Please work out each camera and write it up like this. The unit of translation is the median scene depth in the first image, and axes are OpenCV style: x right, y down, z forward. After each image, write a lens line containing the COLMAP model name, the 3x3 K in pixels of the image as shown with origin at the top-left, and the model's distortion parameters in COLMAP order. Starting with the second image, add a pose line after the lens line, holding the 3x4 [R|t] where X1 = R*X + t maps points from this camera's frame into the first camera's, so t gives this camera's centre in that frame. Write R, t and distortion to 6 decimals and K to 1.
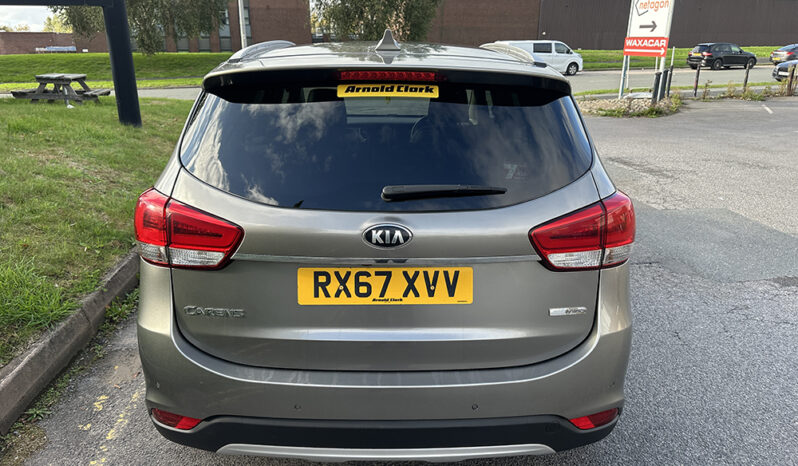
lens RADIAL K [[559.6, 0, 437.3], [0, 559.6, 228.3], [0, 0, 1]] dist [0.041423, -0.050328]
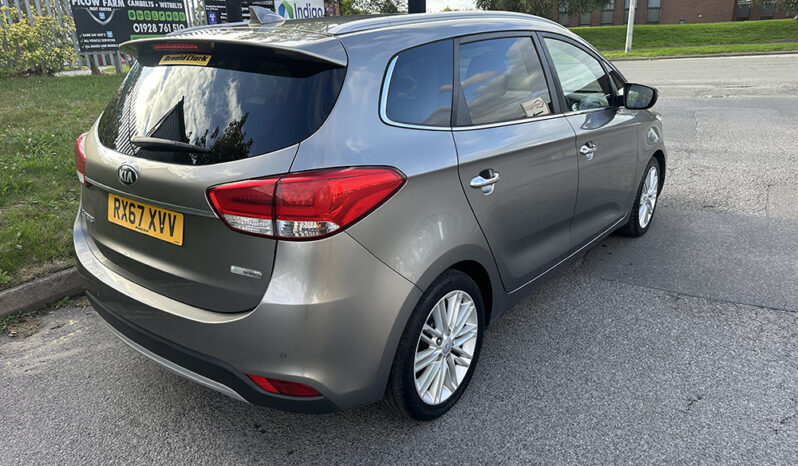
lens RADIAL K [[559.6, 0, 437.3], [0, 559.6, 228.3], [0, 0, 1]] dist [0.041423, -0.050328]
pose [[0.794968, 0.175455, -0.580725, 1.158736], [-0.149743, 0.984395, 0.092430, -0.087819], [0.587880, 0.013480, 0.808836, 0.370063]]
